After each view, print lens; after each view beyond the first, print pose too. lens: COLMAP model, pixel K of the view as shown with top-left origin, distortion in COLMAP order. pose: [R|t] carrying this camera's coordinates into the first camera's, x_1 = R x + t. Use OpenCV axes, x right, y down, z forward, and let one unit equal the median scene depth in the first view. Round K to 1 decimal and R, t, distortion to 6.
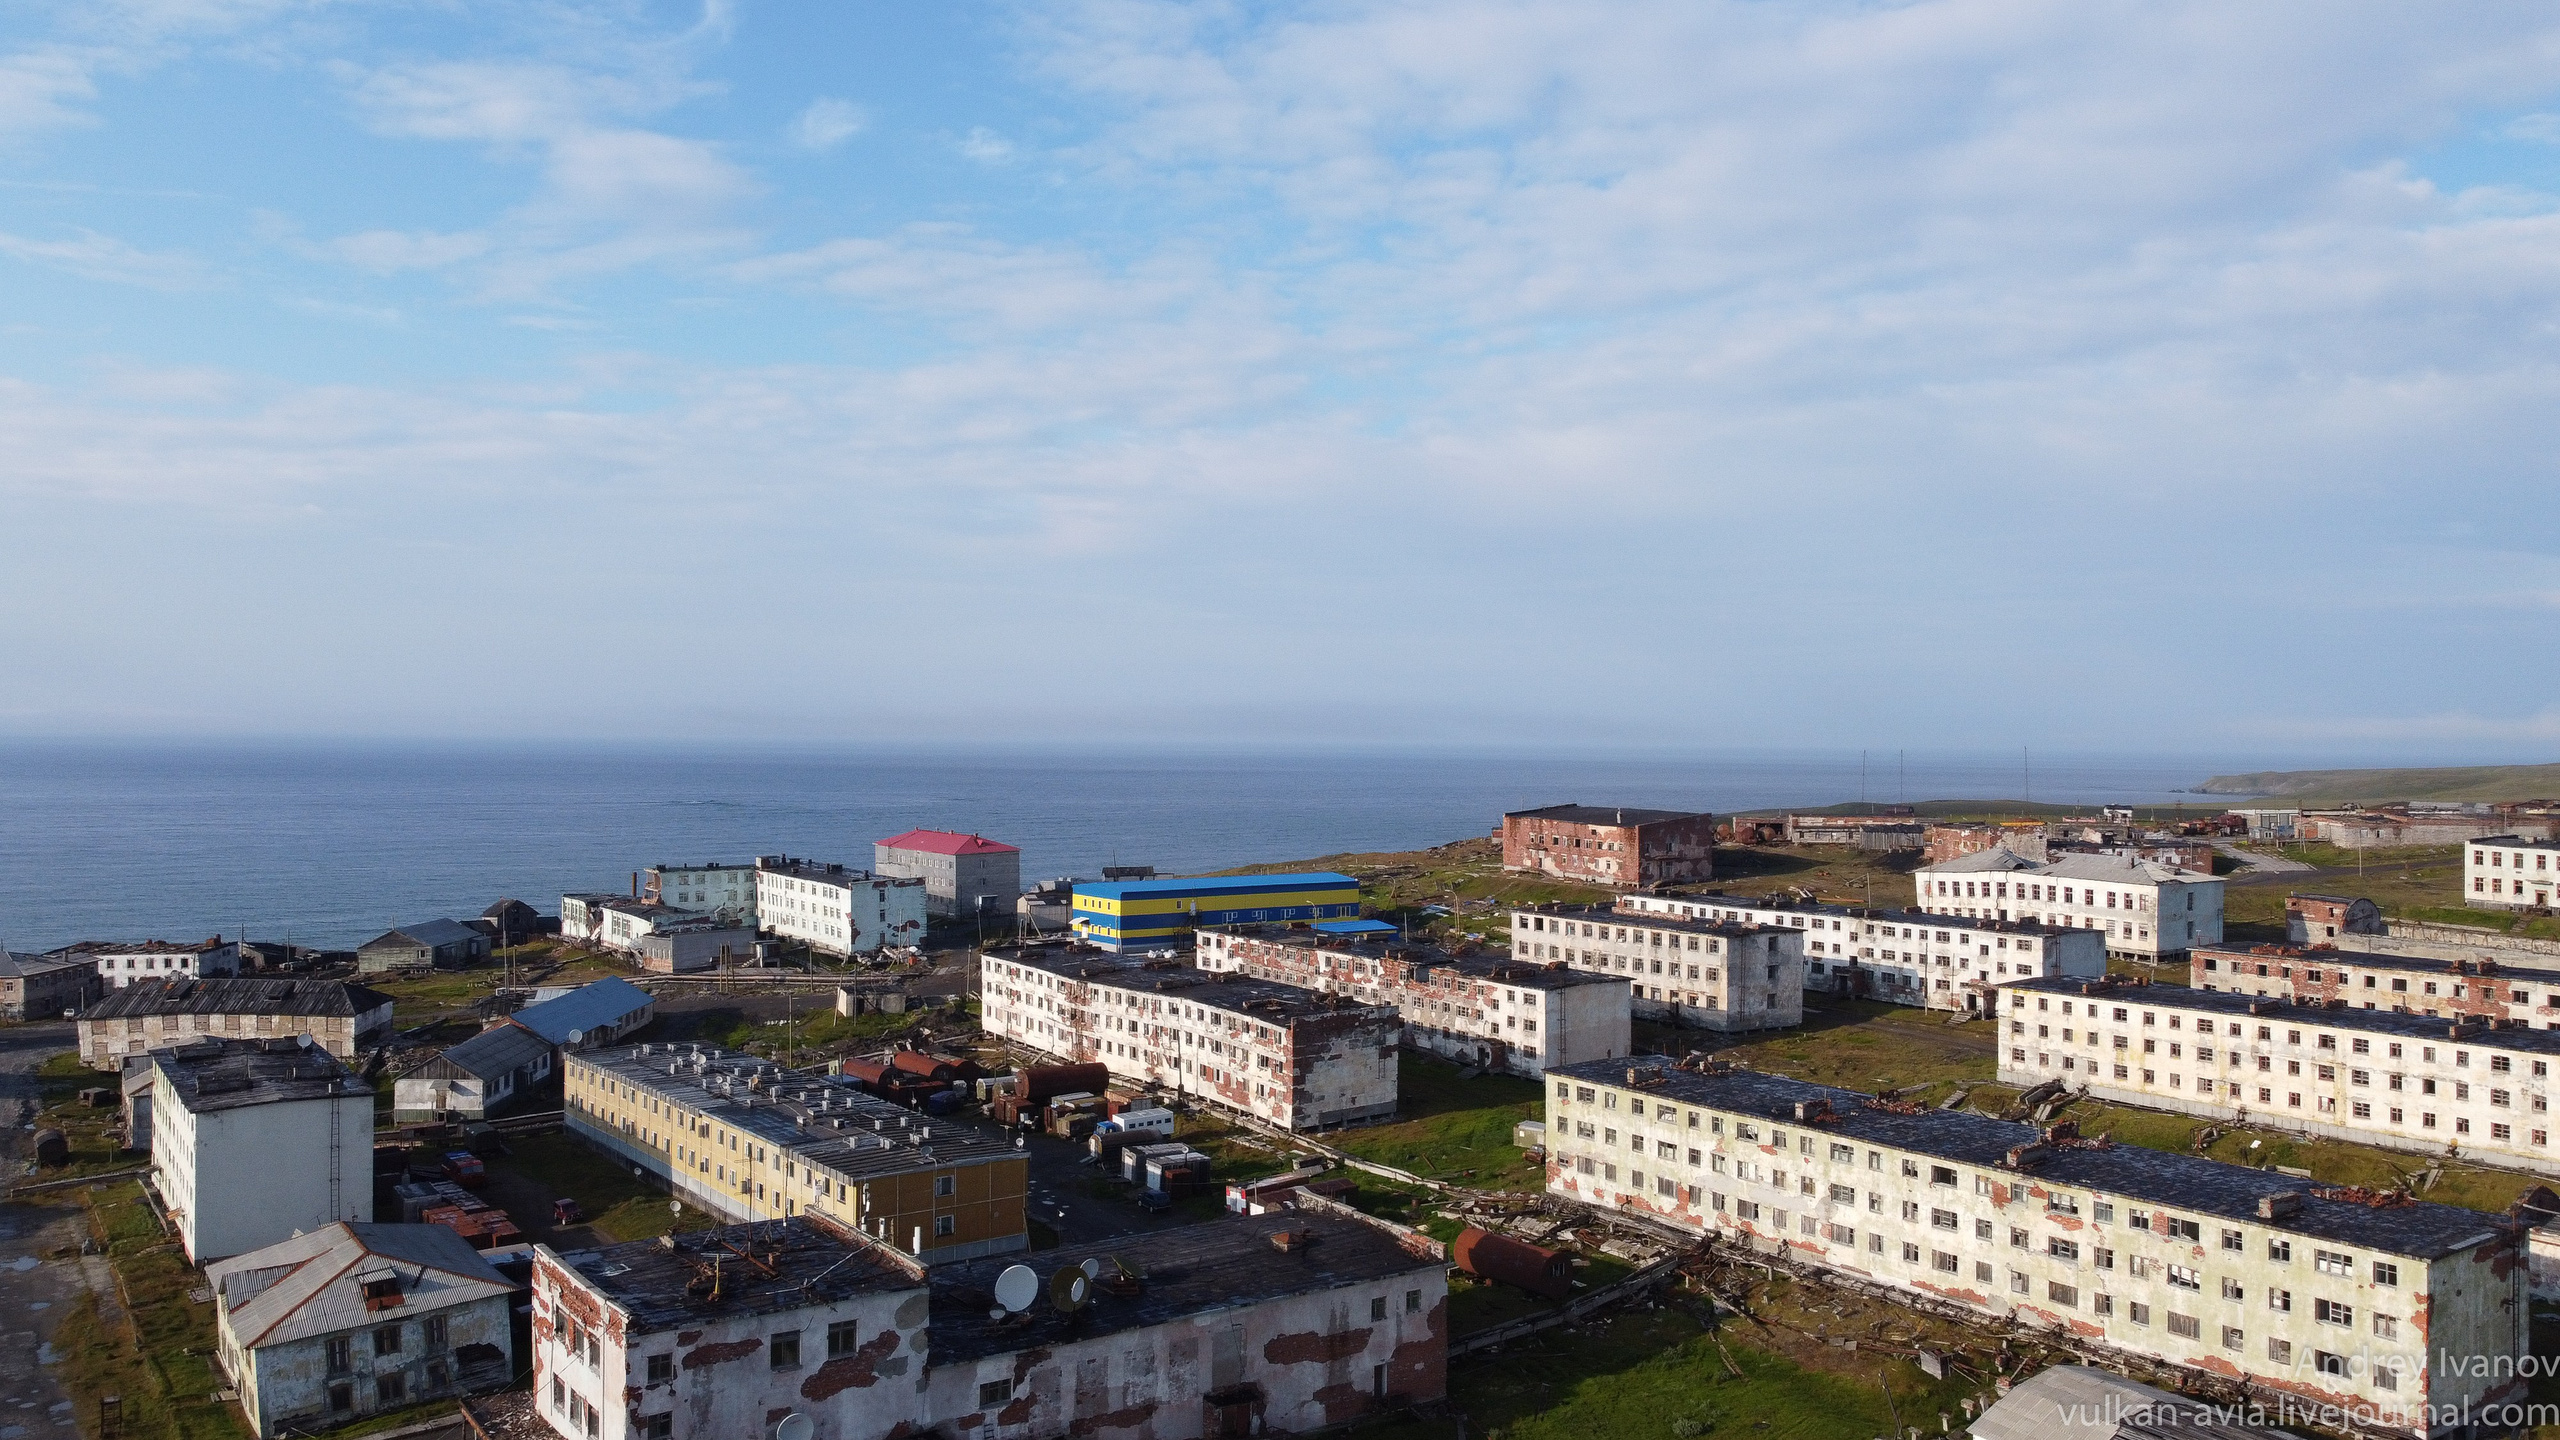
lens RADIAL K [[1930.1, 0, 1277.3], [0, 1930.1, 698.0], [0, 0, 1]] dist [-0.002814, -0.002741]
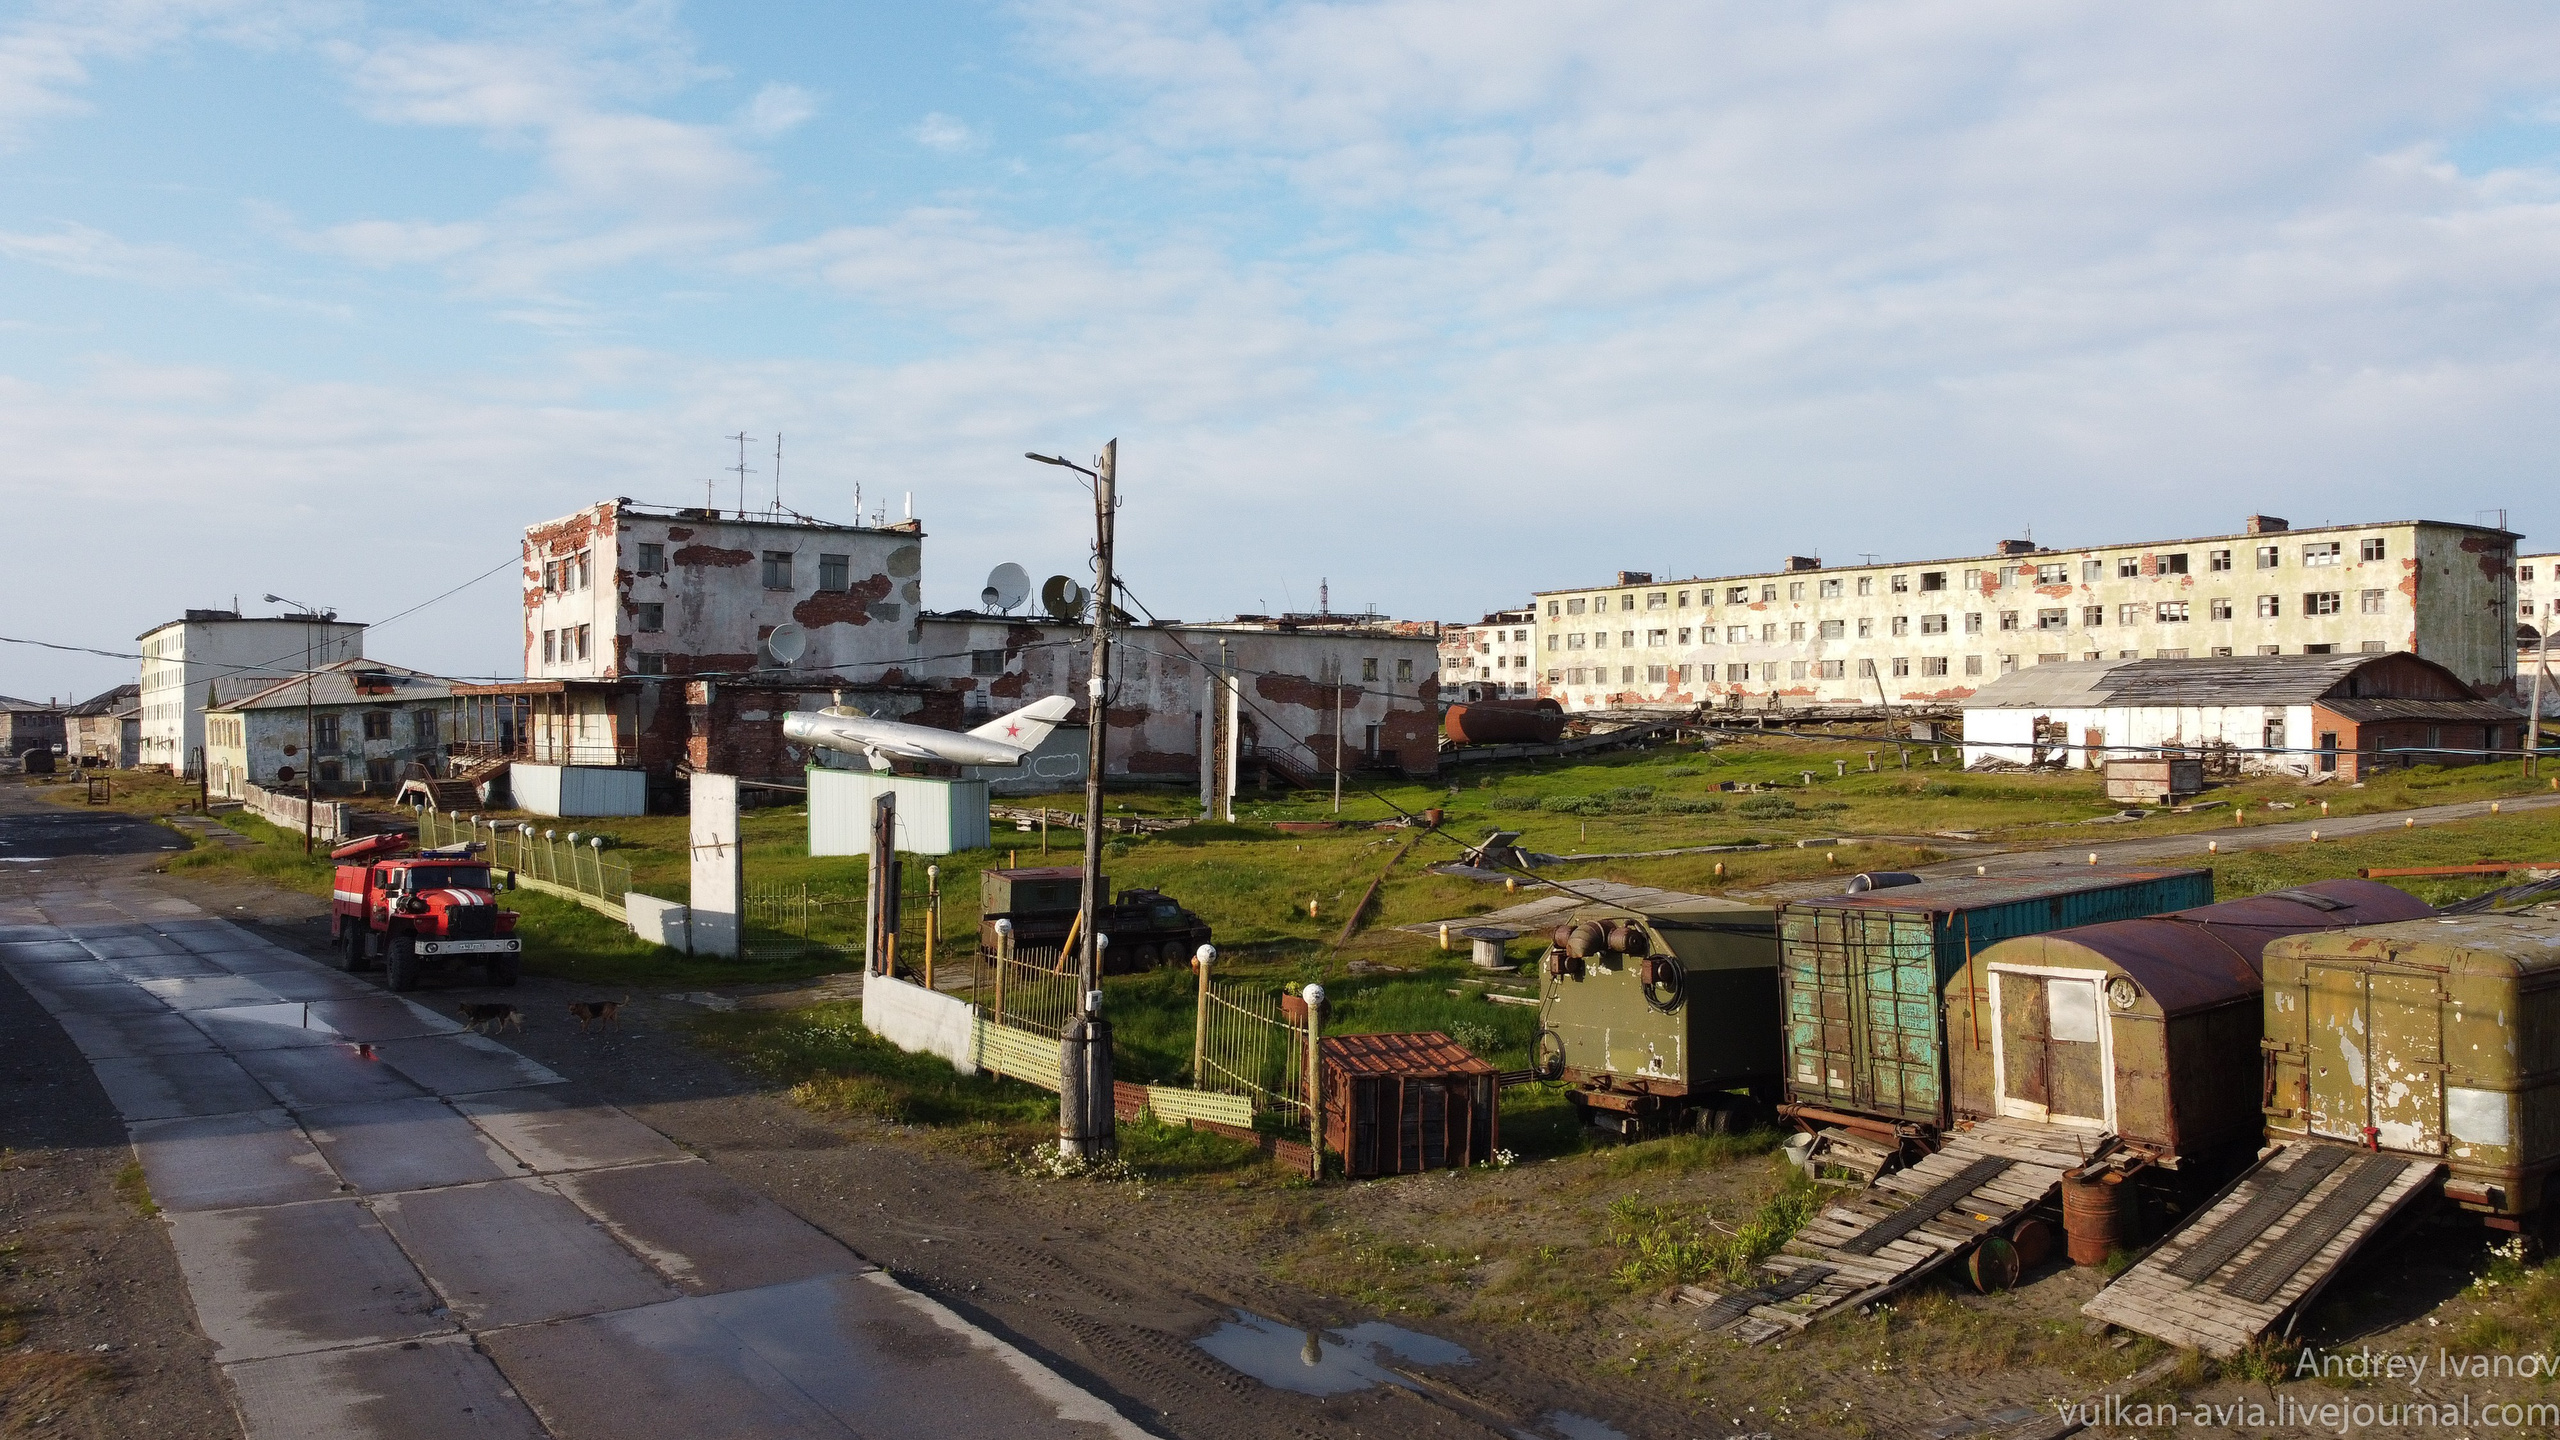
lens RADIAL K [[1923.9, 0, 1280.3], [0, 1923.9, 708.9], [0, 0, 1]] dist [0.005466, -0.008474]
pose [[0.999979, -0.002180, 0.006095, -0.000295], [0.002190, 0.999996, -0.001697, 0.275684], [-0.006091, 0.001710, 0.999980, 0.000650]]
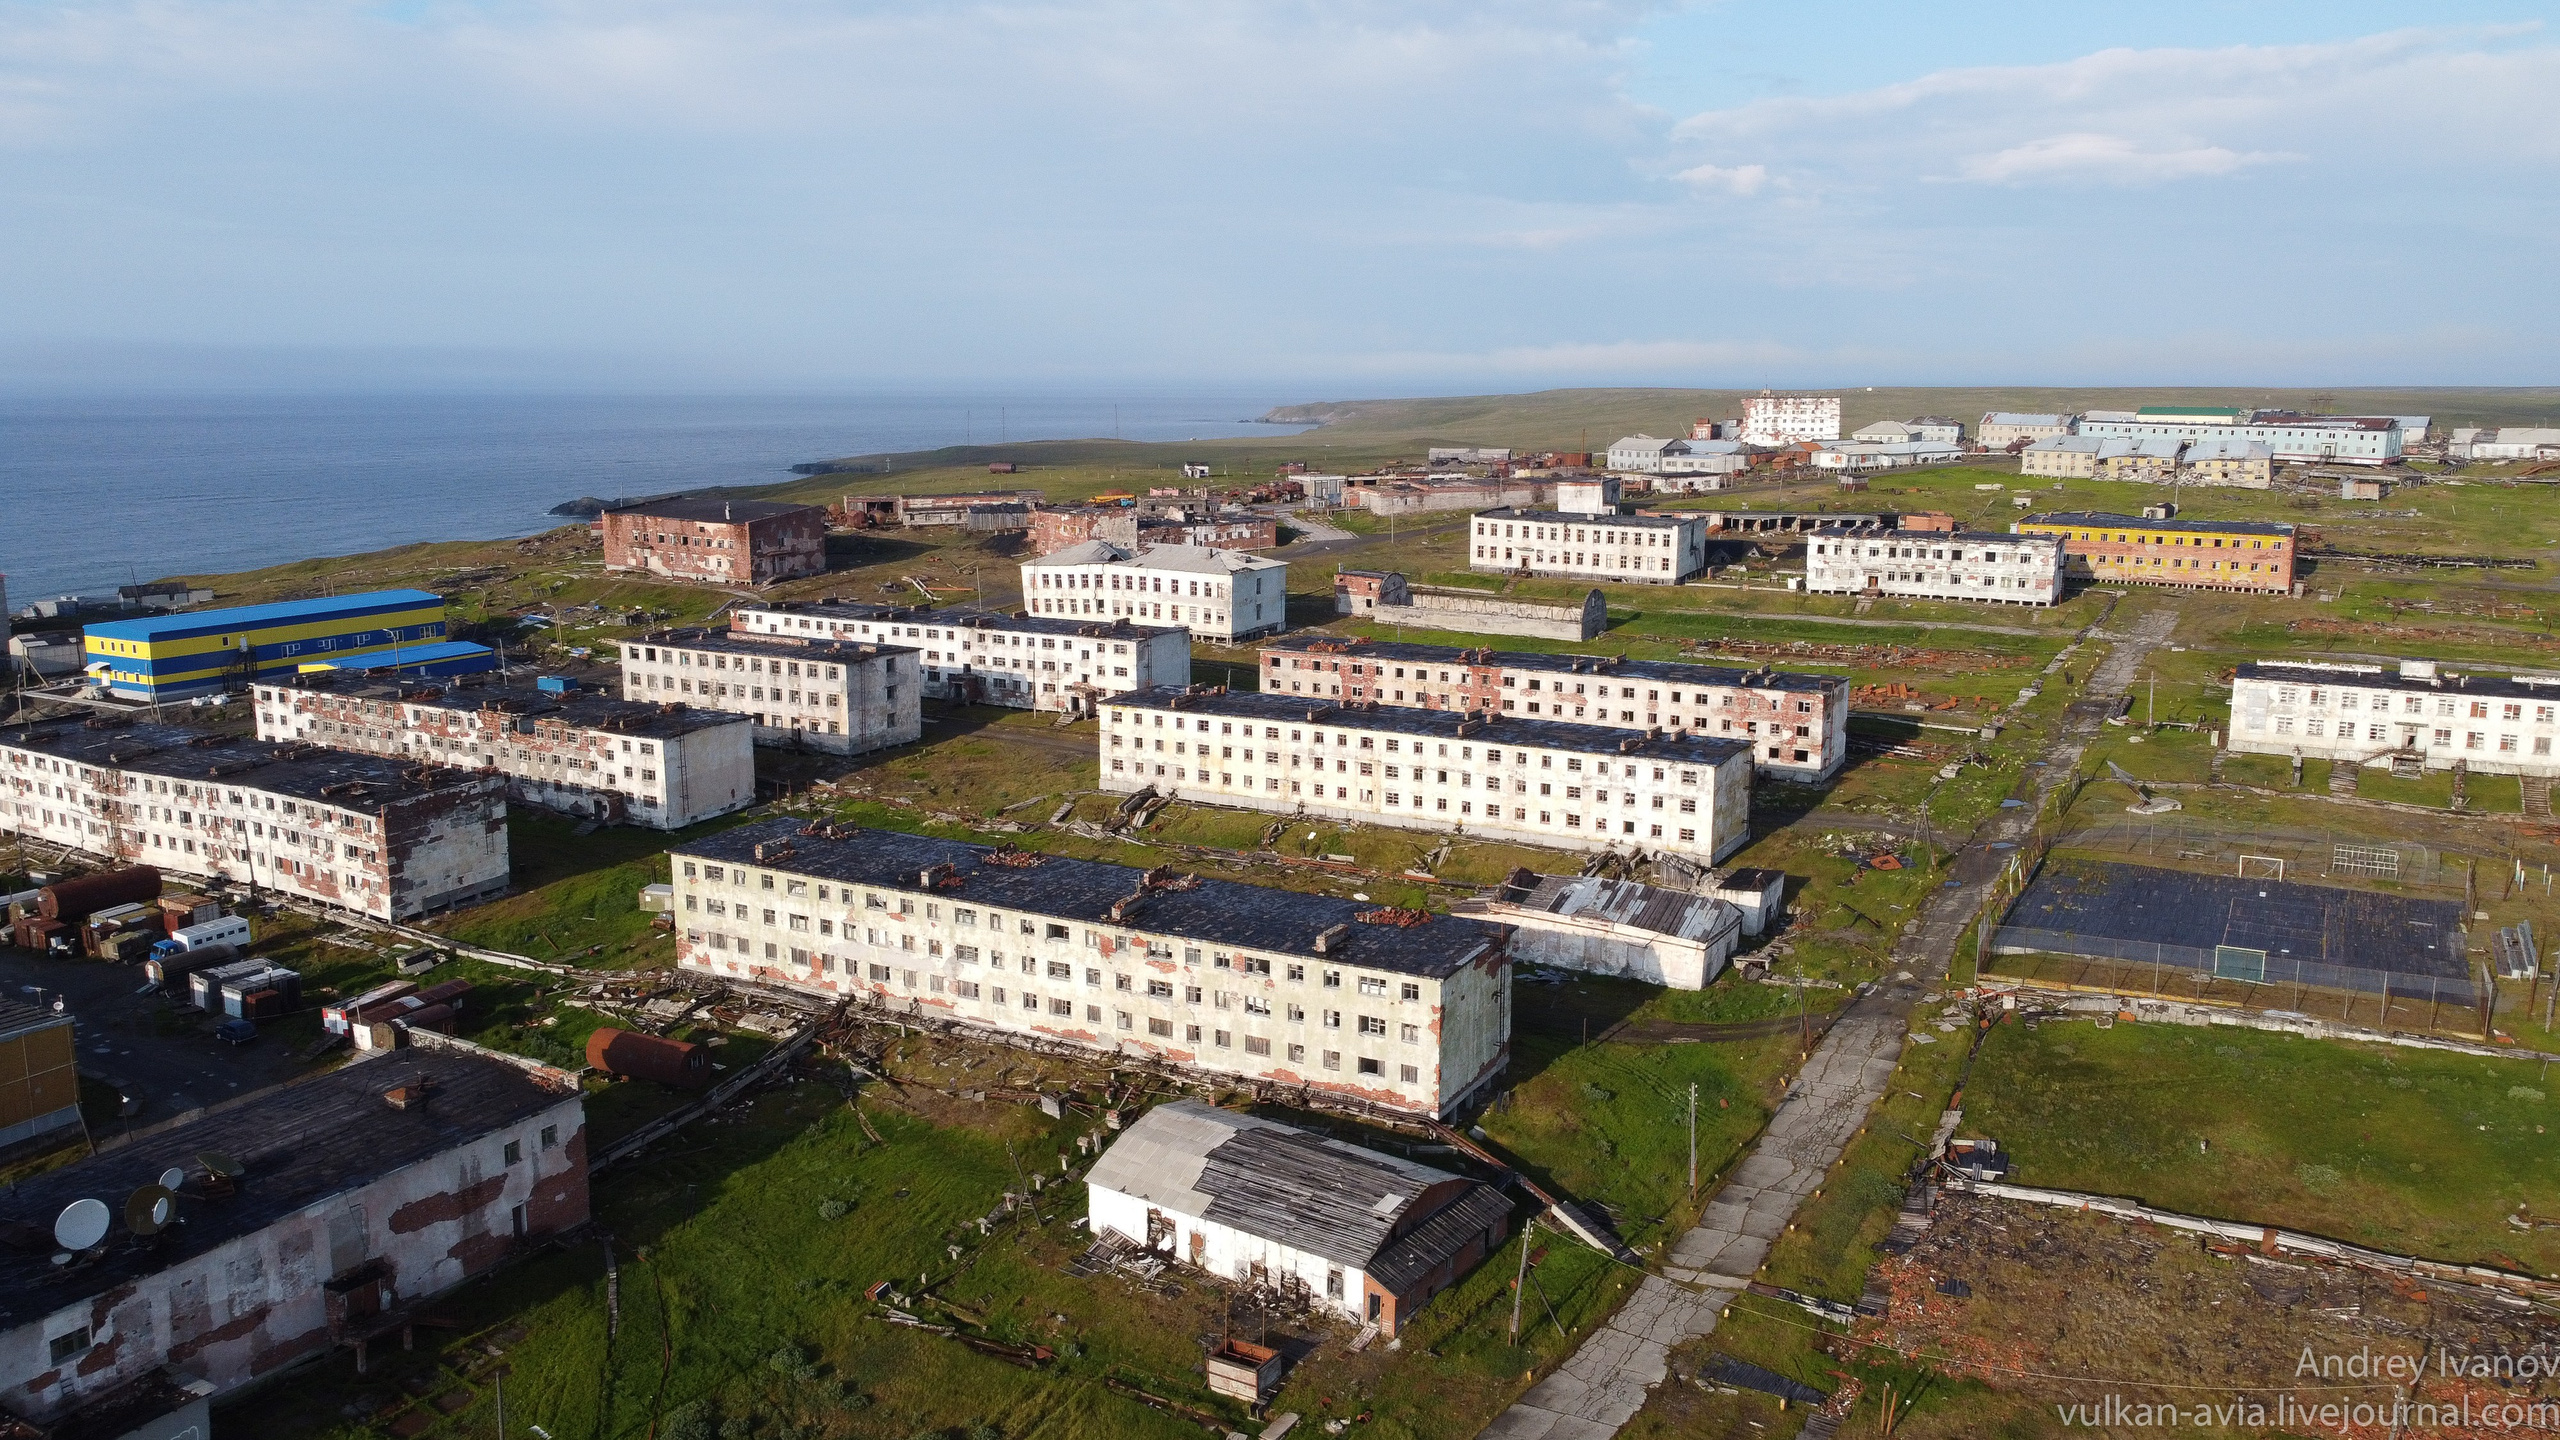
lens RADIAL K [[1930.2, 0, 1286.0], [0, 1930.2, 697.7], [0, 0, 1]] dist [-0.000766, -0.011443]
pose [[0.897085, -0.081016, 0.434367, -0.001391], [-0.003709, 0.981632, 0.190748, -0.079485], [-0.441842, -0.172728, 0.880307, 0.005195]]
